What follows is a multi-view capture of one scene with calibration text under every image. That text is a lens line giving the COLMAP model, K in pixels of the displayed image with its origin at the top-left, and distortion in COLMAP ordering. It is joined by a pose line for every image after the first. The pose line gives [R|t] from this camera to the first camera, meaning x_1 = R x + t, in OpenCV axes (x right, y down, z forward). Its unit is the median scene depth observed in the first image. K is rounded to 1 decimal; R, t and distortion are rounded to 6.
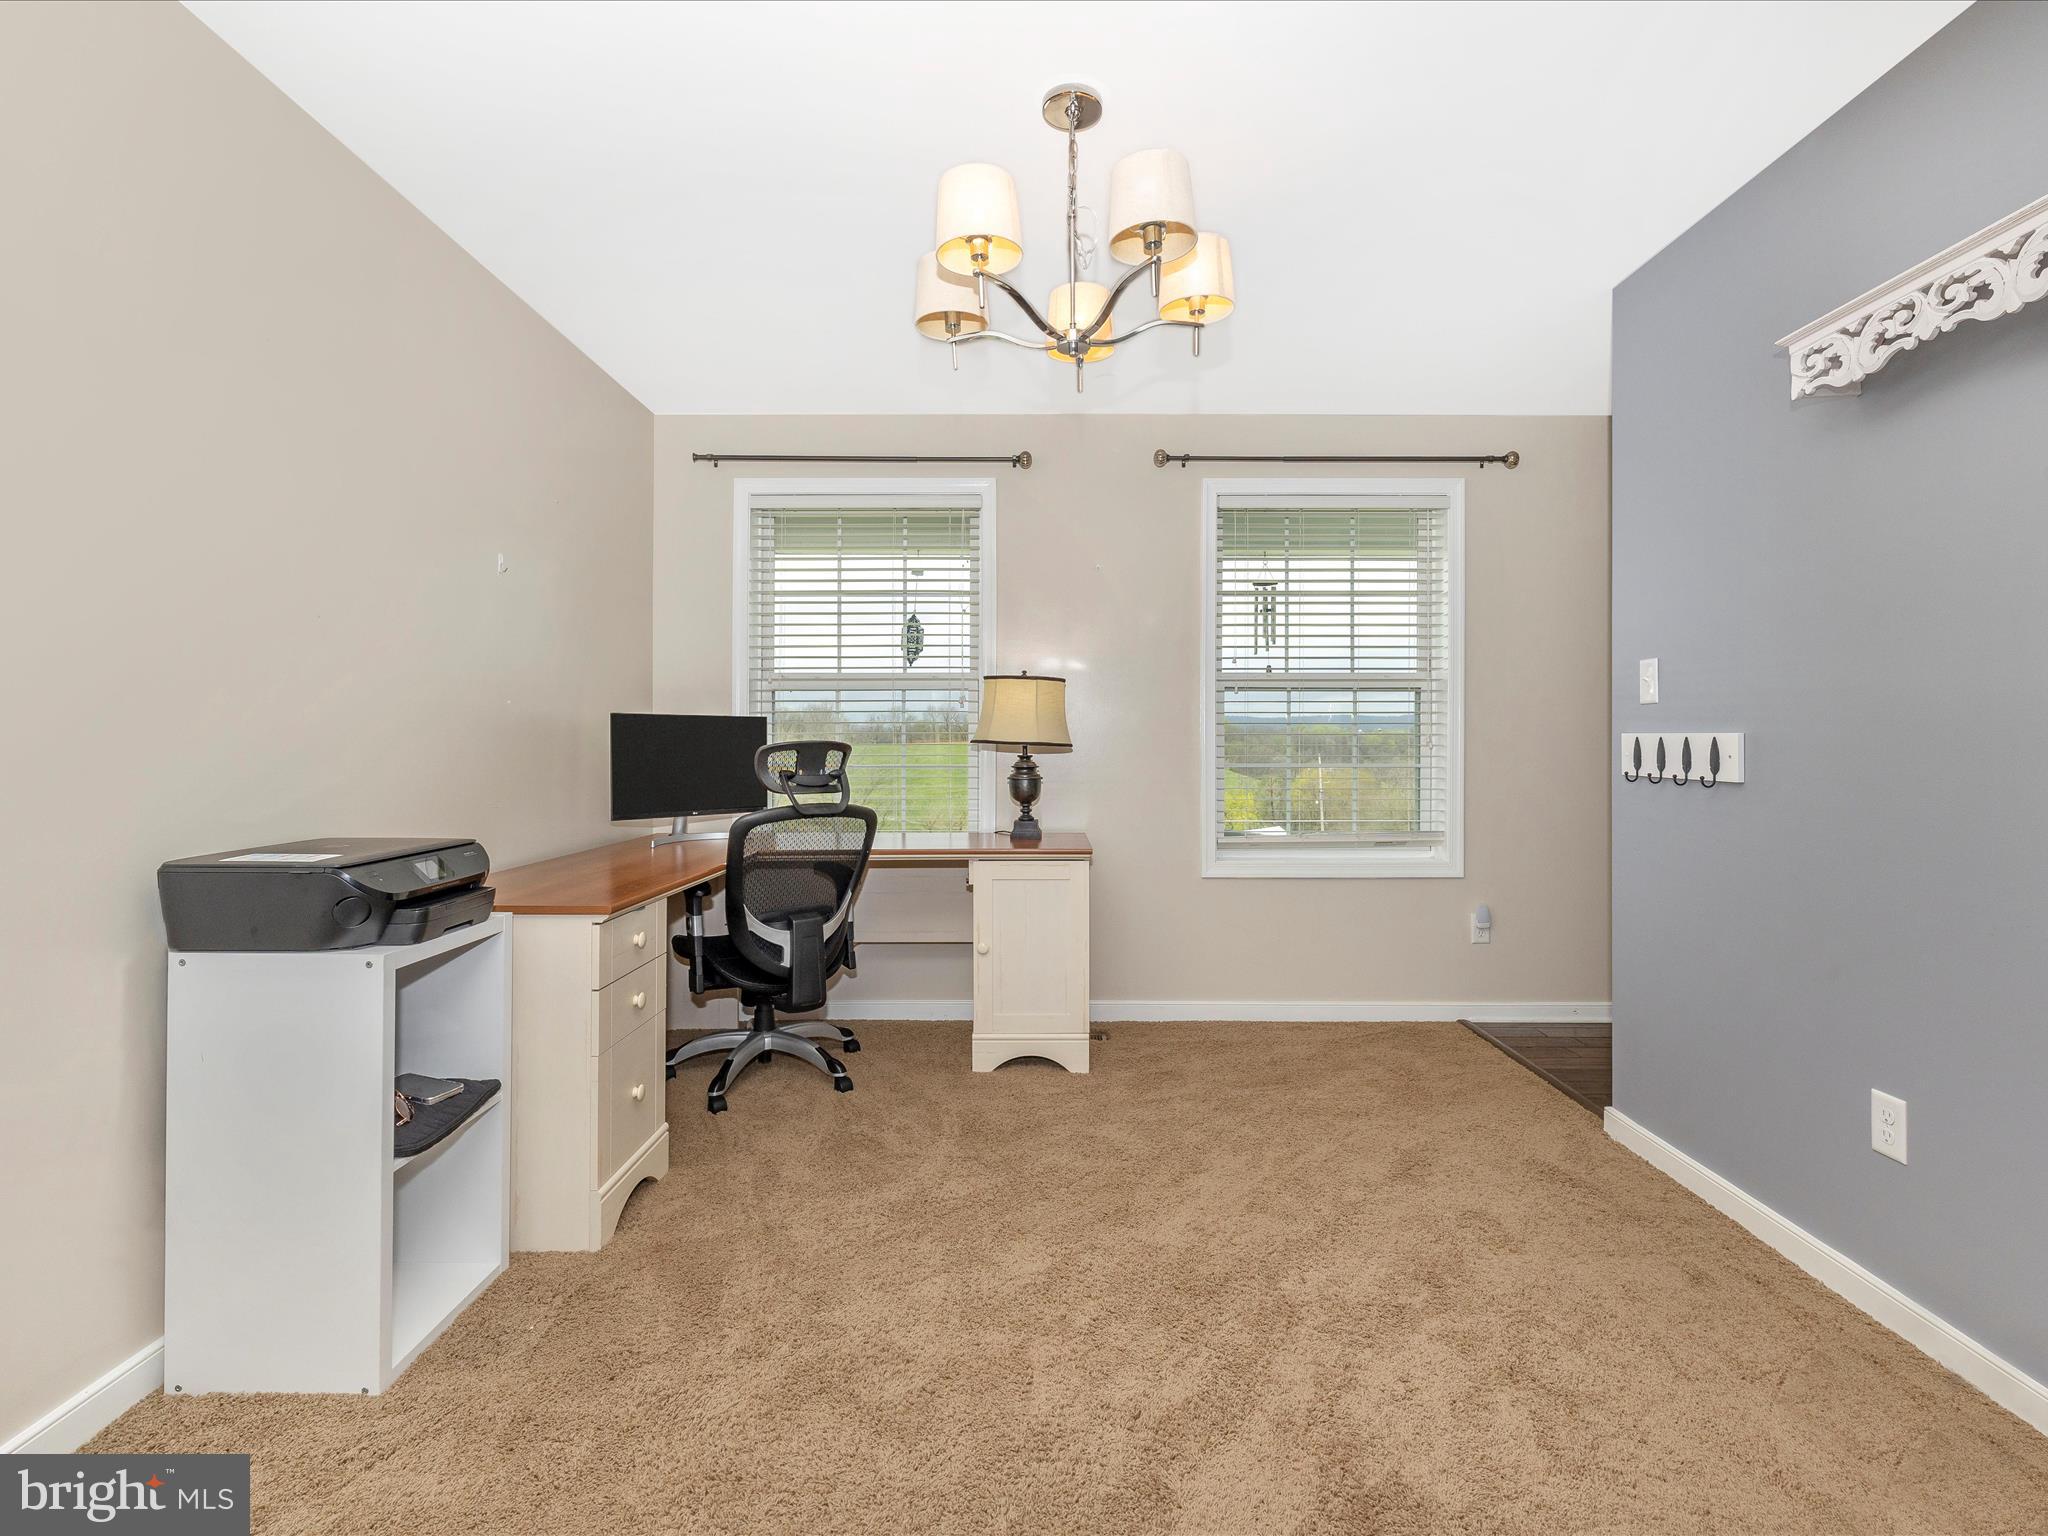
lens RADIAL K [[970.9, 0, 1019.4], [0, 970.9, 752.8], [0, 0, 1]] dist [0.001361, -0.000554]
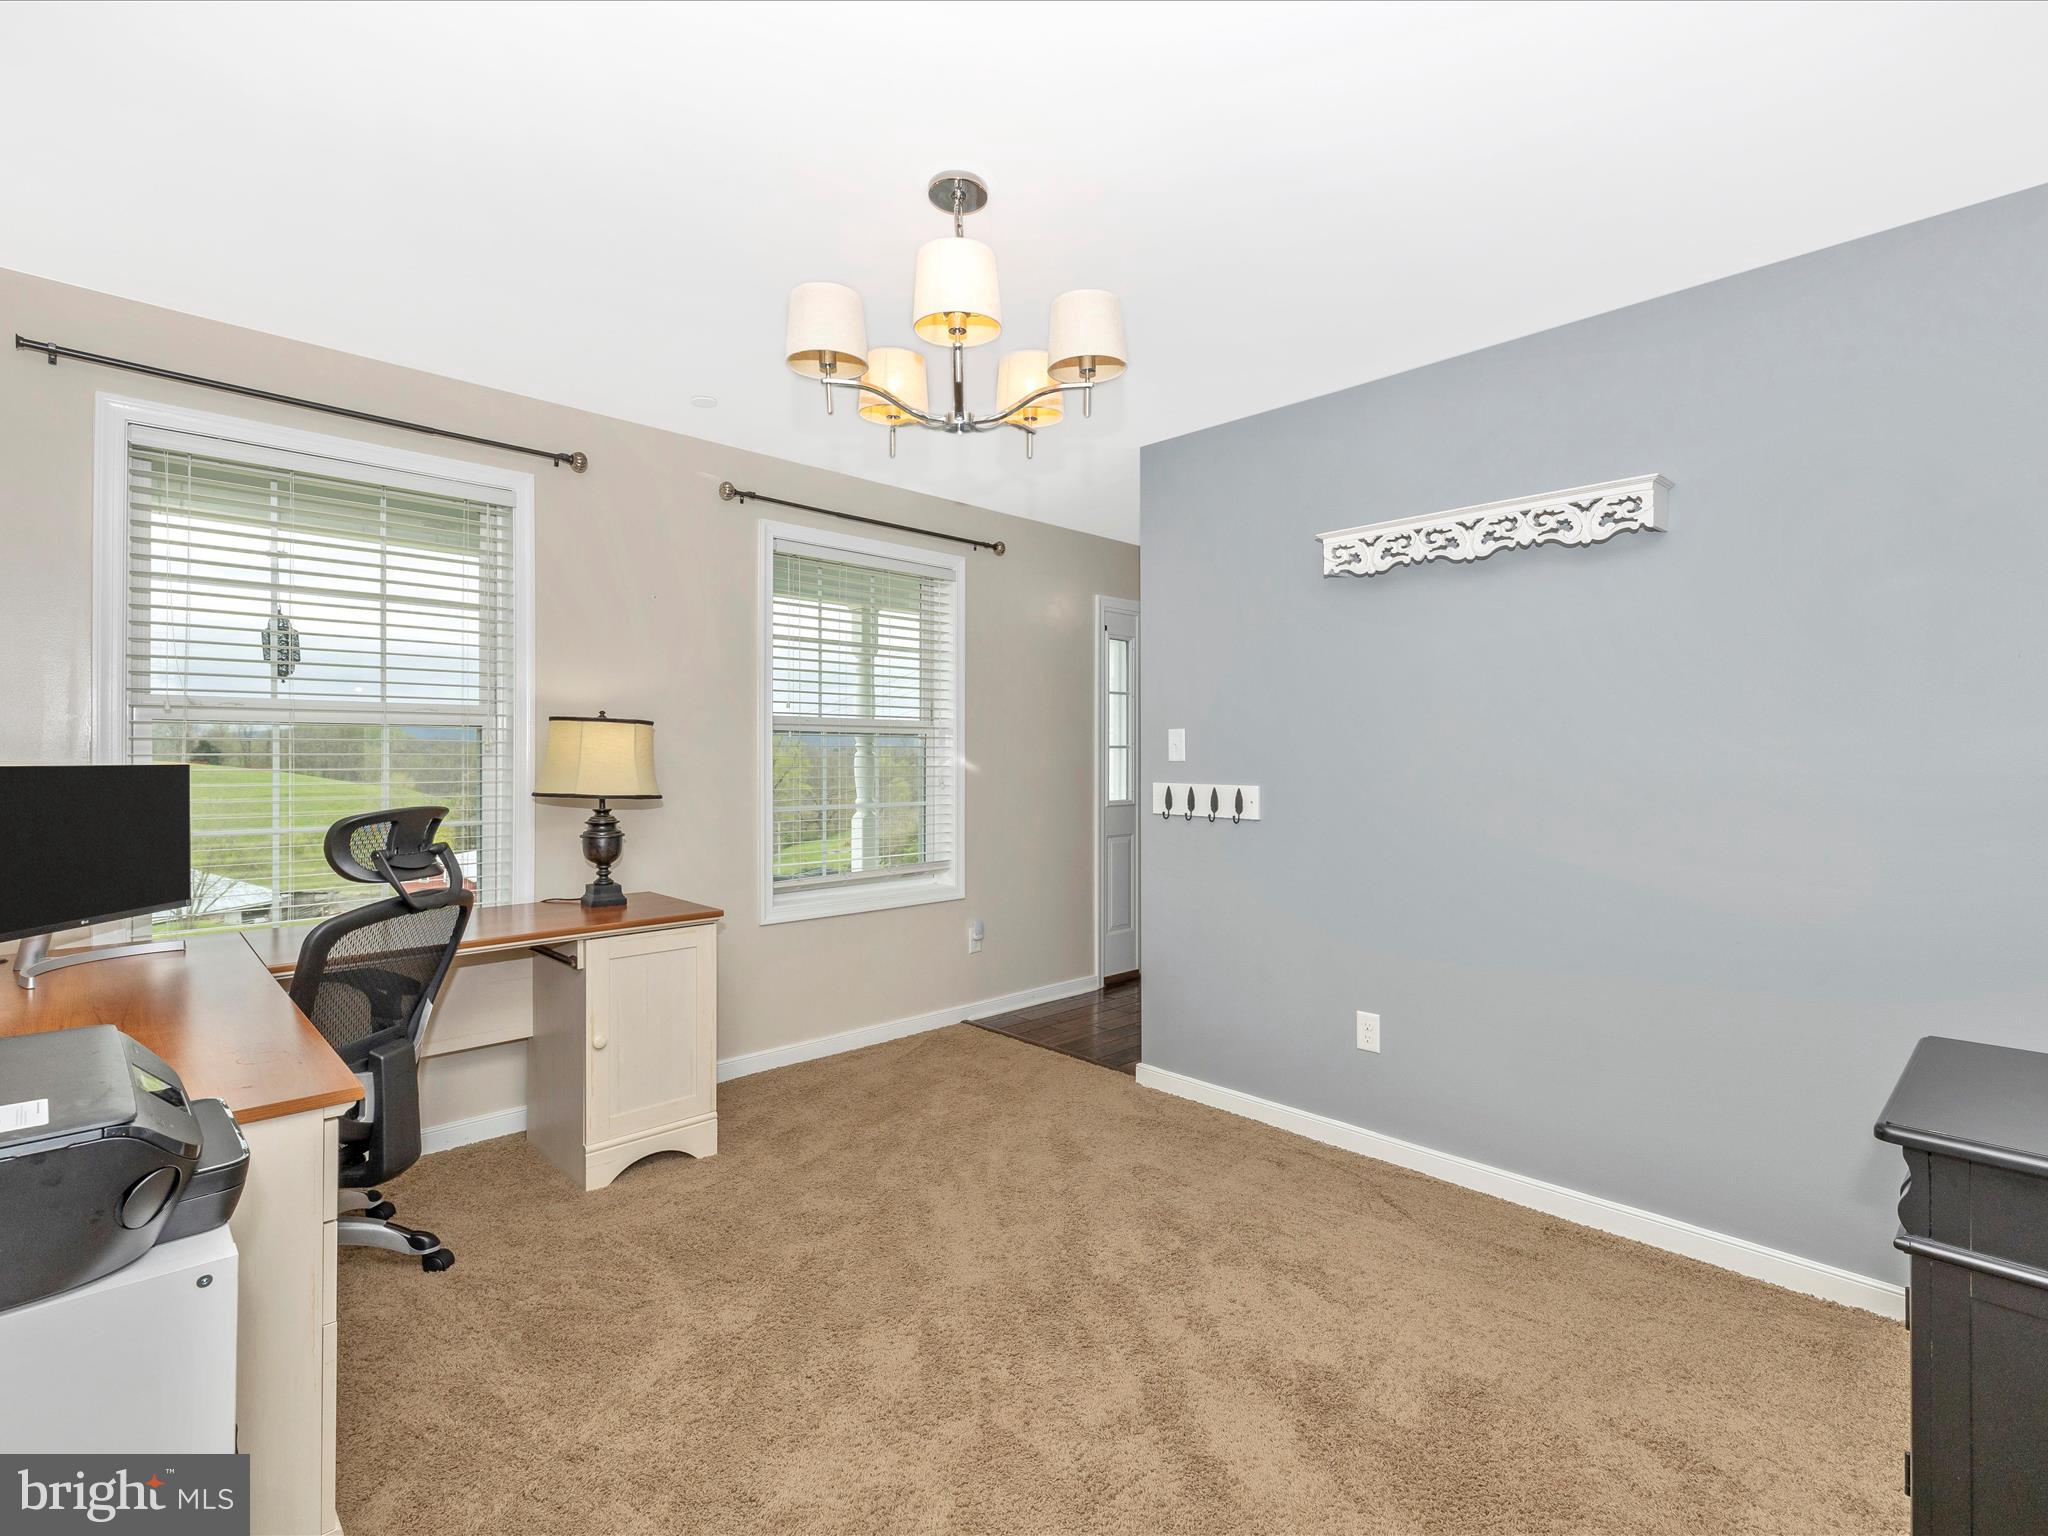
lens RADIAL K [[970.9, 0, 1022.2], [0, 970.9, 763.5], [0, 0, 1]] dist [0.001361, -0.000554]
pose [[0.715366, -0.004223, 0.698737, -0.356841], [0.007607, 0.999970, -0.001745, -0.036156], [-0.698709, 0.006563, 0.715376, 0.133005]]
